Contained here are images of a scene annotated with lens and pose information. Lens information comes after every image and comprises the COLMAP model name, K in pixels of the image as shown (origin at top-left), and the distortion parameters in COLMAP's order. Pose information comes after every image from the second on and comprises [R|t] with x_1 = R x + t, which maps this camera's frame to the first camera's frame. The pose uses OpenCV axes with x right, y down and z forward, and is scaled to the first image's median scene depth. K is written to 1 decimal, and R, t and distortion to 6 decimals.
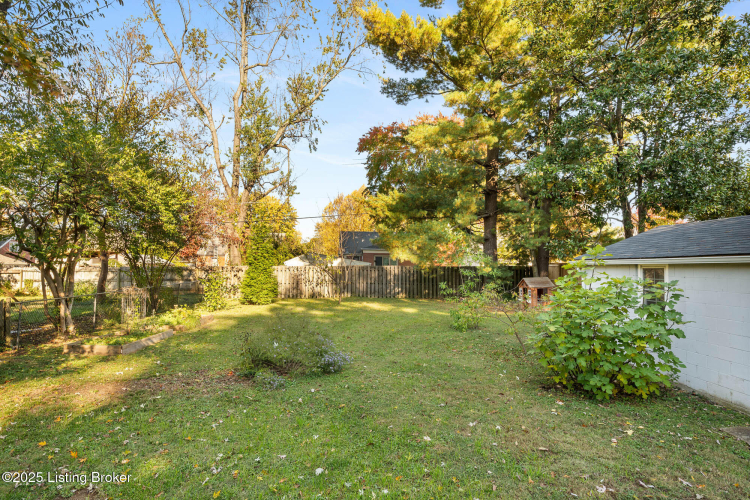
lens RADIAL K [[414.7, 0, 372.7], [0, 414.7, 250.0], [0, 0, 1]] dist [-0.006960, -0.001397]
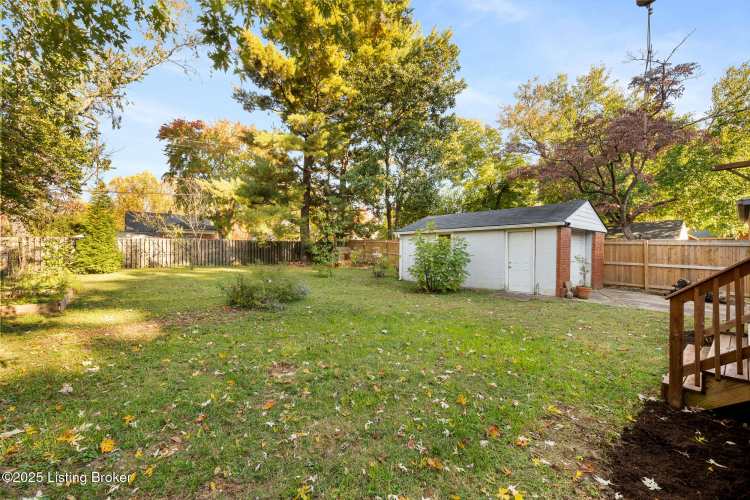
lens RADIAL K [[308.3, 0, 373.5], [0, 308.3, 250.2], [0, 0, 1]] dist [0.001717, 0.000069]
pose [[0.785477, -0.003493, 0.618881, -0.212362], [-0.024803, 0.999003, 0.037118, 0.029529], [-0.618394, -0.044506, 0.784607, 0.000271]]
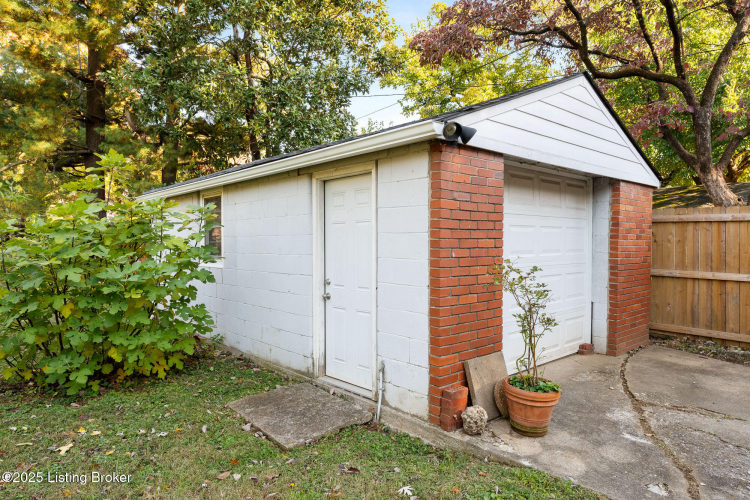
lens RADIAL K [[470.4, 0, 375.6], [0, 470.4, 248.9], [0, 0, 1]] dist [-0.001025, 0.000403]
pose [[0.763252, -0.022488, 0.645710, 0.139064], [-0.015211, 0.998492, 0.052754, 0.034010], [-0.645922, -0.050087, 0.761759, 0.066638]]
